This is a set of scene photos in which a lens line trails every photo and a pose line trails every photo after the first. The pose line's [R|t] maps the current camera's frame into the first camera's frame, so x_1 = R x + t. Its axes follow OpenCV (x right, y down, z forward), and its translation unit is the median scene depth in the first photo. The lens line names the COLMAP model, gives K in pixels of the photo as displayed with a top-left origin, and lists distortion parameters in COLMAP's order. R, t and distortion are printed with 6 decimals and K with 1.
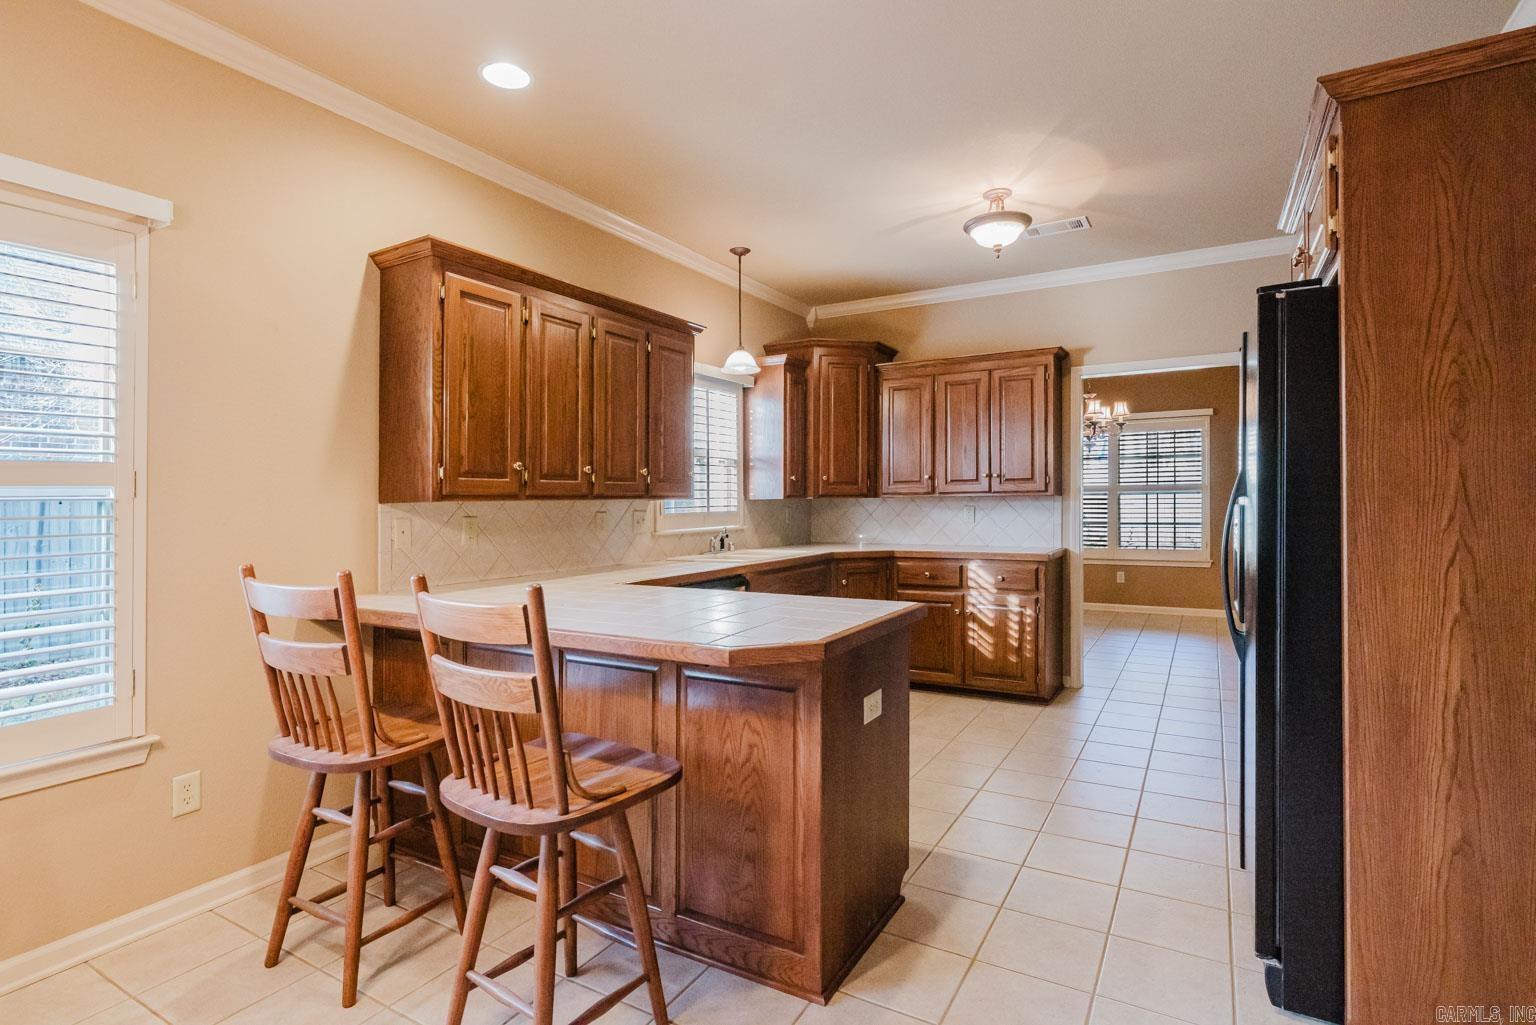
lens RADIAL K [[750.2, 0, 774.7], [0, 750.2, 512.5], [0, 0, 1]] dist [-0.003197, 0.000926]
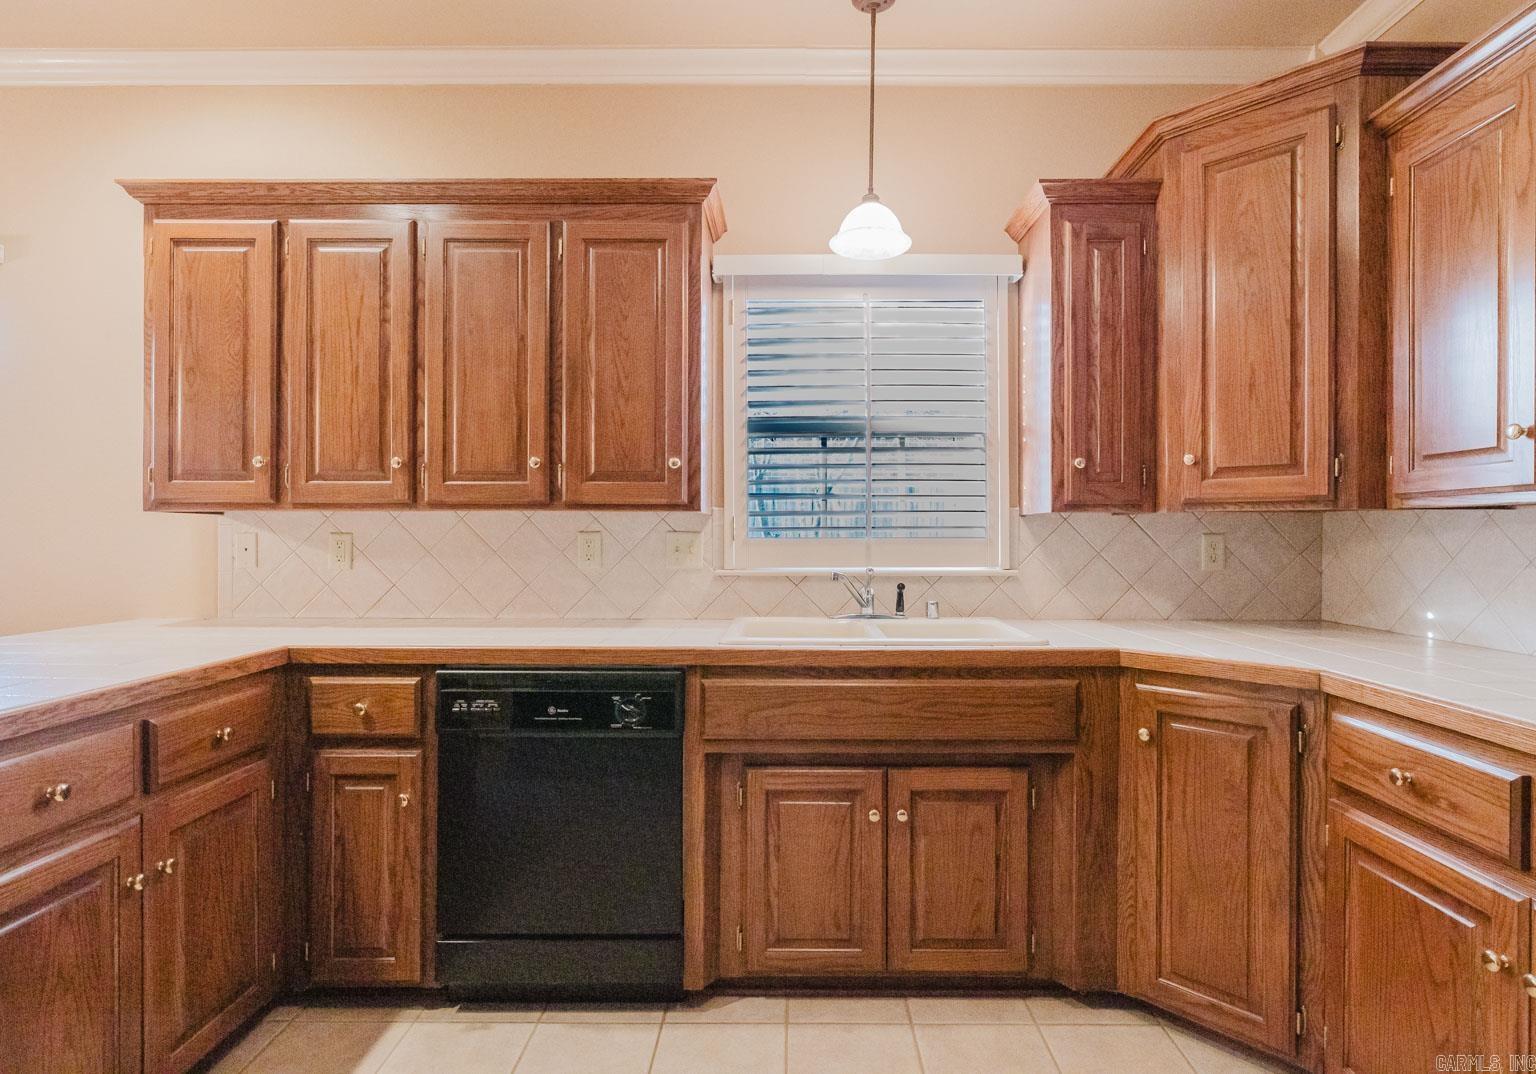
lens RADIAL K [[785.7, 0, 782.8], [0, 785.7, 539.2], [0, 0, 1]] dist [-0.005749, 0.001051]
pose [[0.492043, 0.018275, -0.870379, 0.371670], [-0.023149, 0.999701, 0.007904, -0.003294], [0.870263, 0.016260, 0.492319, 0.710788]]
